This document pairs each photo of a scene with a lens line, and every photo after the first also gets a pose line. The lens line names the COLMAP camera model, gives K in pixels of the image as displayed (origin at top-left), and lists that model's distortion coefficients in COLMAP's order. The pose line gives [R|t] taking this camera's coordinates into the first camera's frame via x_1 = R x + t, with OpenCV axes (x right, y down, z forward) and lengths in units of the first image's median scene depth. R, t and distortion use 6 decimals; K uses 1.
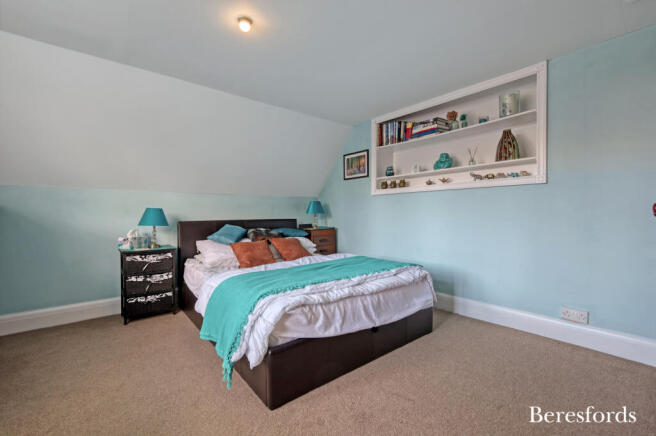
lens RADIAL K [[283.9, 0, 329.0], [0, 283.9, 217.5], [0, 0, 1]] dist [0.001675, -0.000200]
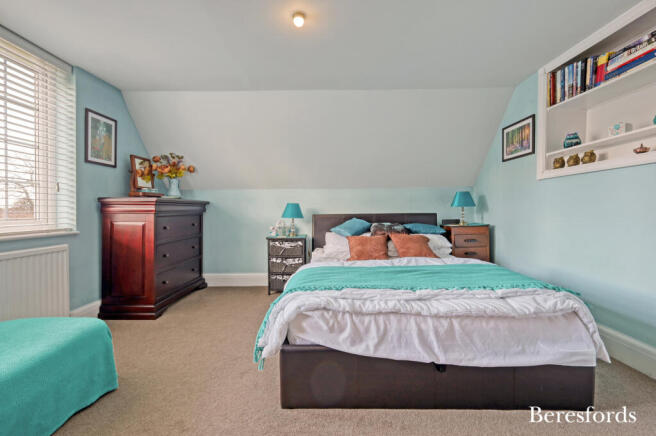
lens RADIAL K [[283.9, 0, 327.5], [0, 283.9, 213.8], [0, 0, 1]] dist [0.001675, -0.000200]
pose [[0.761596, 0.006776, -0.648017, 0.248909], [-0.002551, 0.999969, 0.007459, 0.001571], [0.648047, -0.004027, 0.761590, 0.165978]]
